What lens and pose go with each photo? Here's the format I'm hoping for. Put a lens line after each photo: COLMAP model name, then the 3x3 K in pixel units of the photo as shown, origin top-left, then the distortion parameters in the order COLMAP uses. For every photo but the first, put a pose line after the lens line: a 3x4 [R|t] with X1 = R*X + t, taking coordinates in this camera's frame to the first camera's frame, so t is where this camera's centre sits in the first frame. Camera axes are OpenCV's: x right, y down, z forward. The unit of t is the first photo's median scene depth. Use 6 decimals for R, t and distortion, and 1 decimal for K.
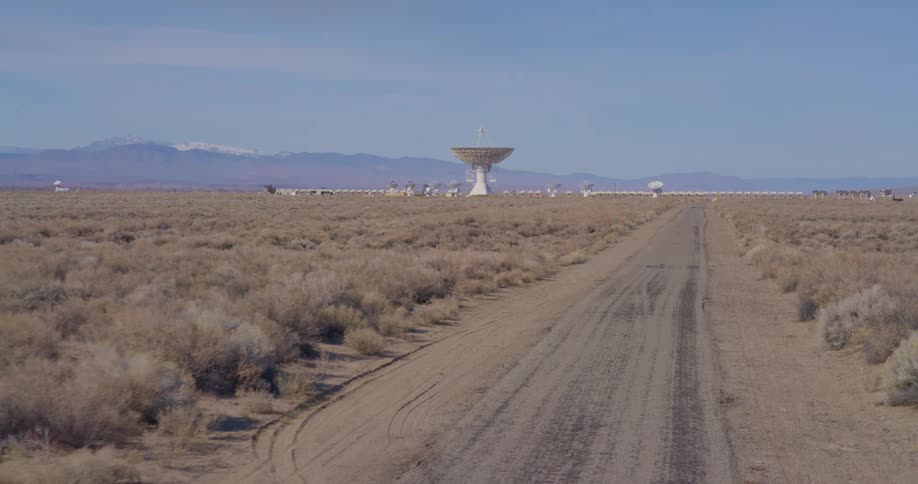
lens RADIAL K [[2169.5, 0, 451.3], [0, 2169.5, 242.2], [0, 0, 1]] dist [0.289199, 0.000000]
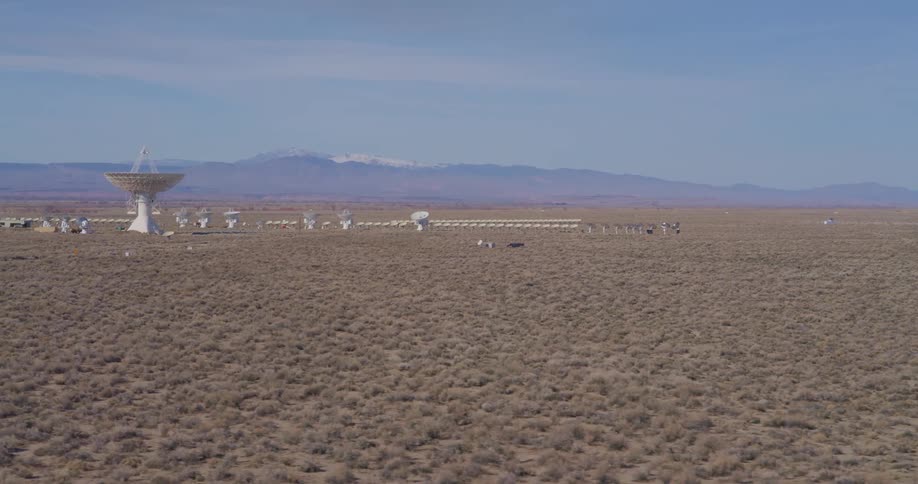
lens RADIAL K [[2169.5, 0, 454.2], [0, 2169.5, 242.8], [0, 0, 1]] dist [0.289199, 0.000000]
pose [[0.997096, 0.001852, -0.076132, 0.176361], [-0.002224, 0.999986, -0.004794, -0.011960], [0.076122, 0.004949, 0.997086, 0.162589]]
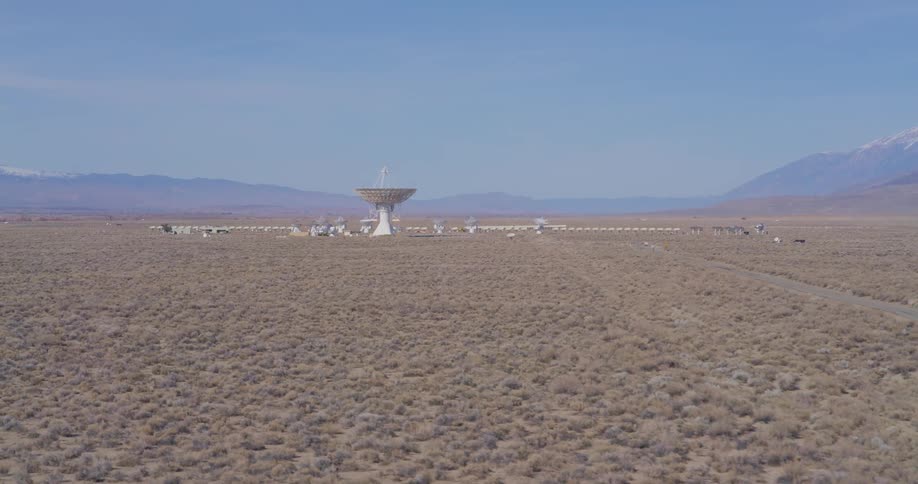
lens RADIAL K [[2169.5, 0, 466.9], [0, 2169.5, 242.8], [0, 0, 1]] dist [0.289199, 0.000000]
pose [[0.994727, -0.006593, 0.102342, -0.047914], [0.007524, 0.999934, -0.008718, -0.007561], [-0.102278, 0.009442, 0.994711, -0.027579]]
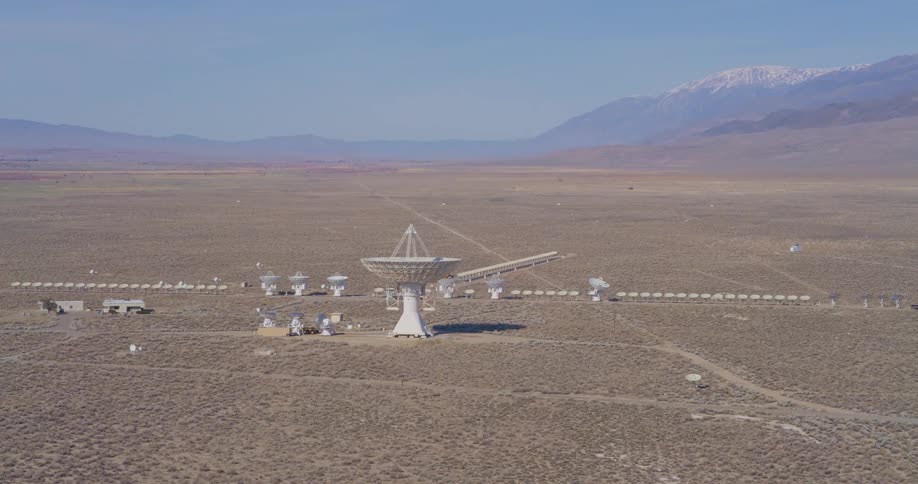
lens RADIAL K [[2169.5, 0, 460.9], [0, 2169.5, 242.4], [0, 0, 1]] dist [0.289199, 0.000000]
pose [[0.982271, -0.010438, 0.187176, -0.084499], [0.007047, 0.999799, 0.018771, -0.054786], [-0.187335, -0.017119, 0.982147, 0.321756]]
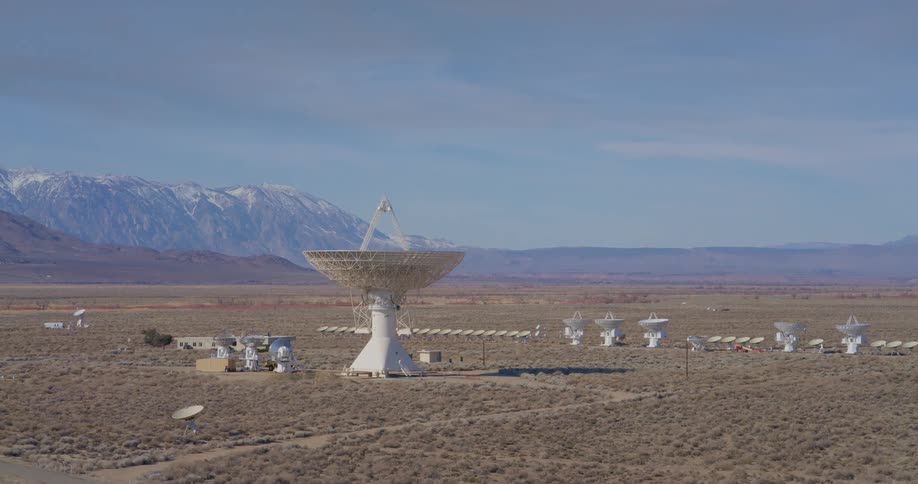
lens RADIAL K [[2169.5, 0, 458.6], [0, 2169.5, 245.1], [0, 0, 1]] dist [0.289199, 0.000000]
pose [[0.932812, -0.010030, -0.360224, 0.157007], [-0.005054, 0.999150, -0.040909, -0.025319], [0.360328, 0.039981, 0.931969, 0.565654]]
